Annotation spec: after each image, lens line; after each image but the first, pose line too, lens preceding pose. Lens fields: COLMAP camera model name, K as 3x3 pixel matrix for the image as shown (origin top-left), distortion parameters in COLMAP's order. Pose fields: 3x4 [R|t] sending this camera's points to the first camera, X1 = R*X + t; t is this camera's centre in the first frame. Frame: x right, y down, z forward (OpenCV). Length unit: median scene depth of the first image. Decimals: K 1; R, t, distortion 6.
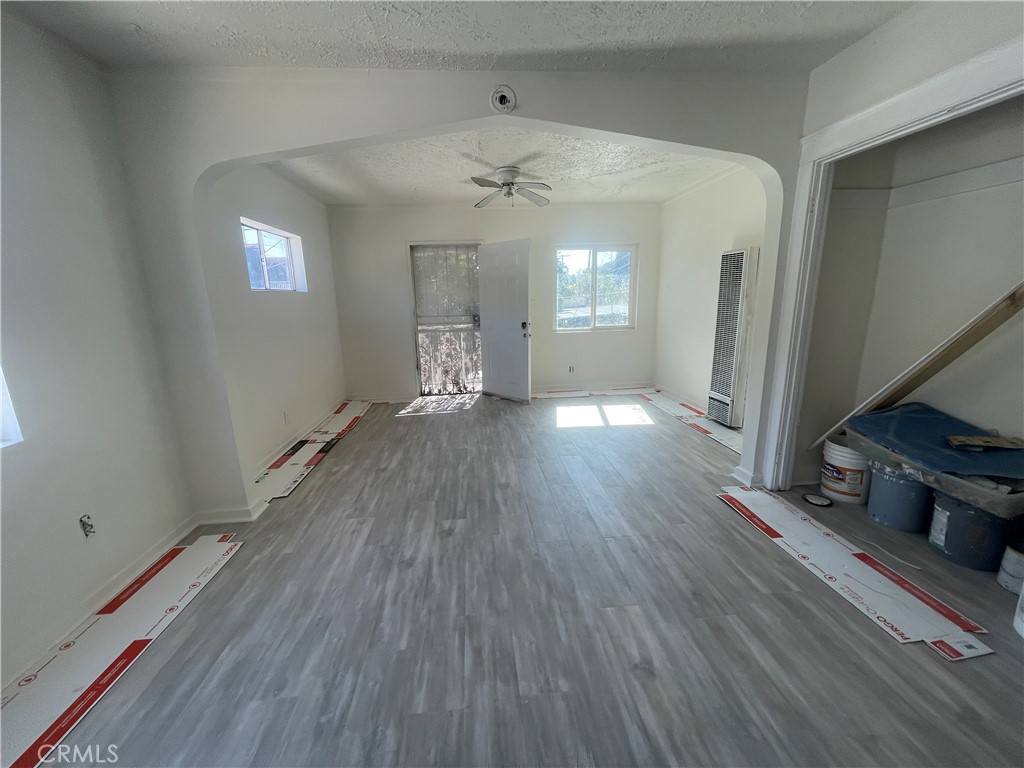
lens RADIAL K [[411.0, 0, 508.7], [0, 411.0, 384.4], [0, 0, 1]] dist [-0.002576, 0.000355]
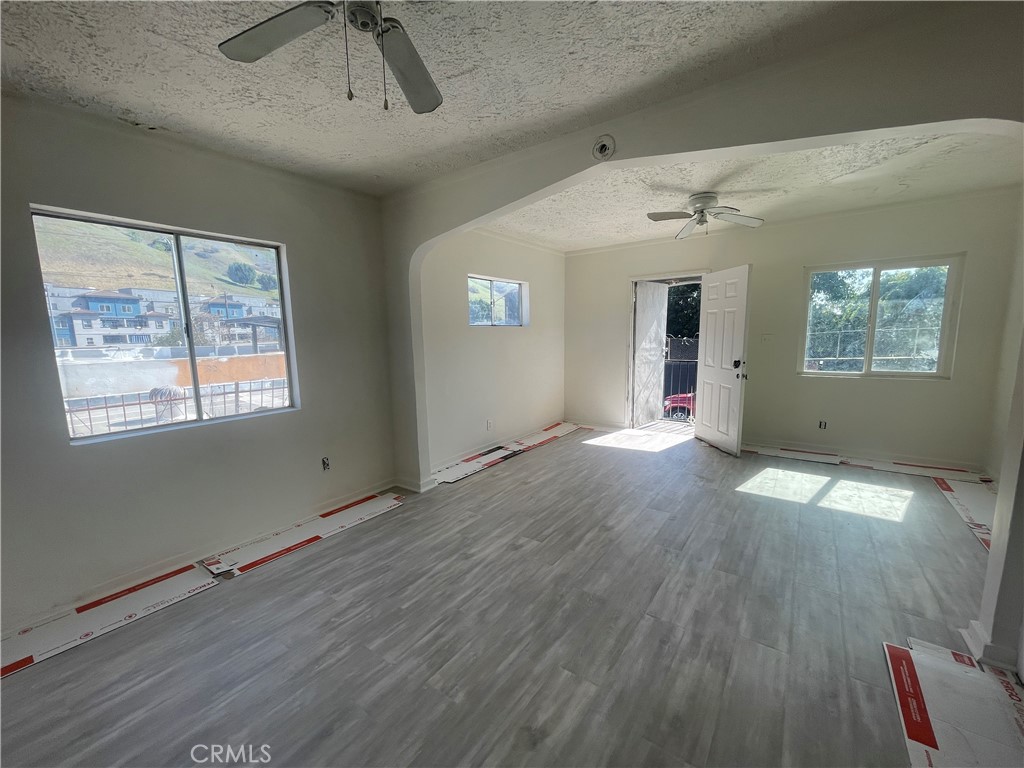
lens RADIAL K [[411.0, 0, 509.6], [0, 411.0, 387.0], [0, 0, 1]] dist [-0.002576, 0.000355]
pose [[0.756694, 0.095002, -0.646830, 0.506019], [-0.134765, 0.990803, -0.012132, -0.048243], [0.639729, 0.096350, 0.762538, 0.107310]]
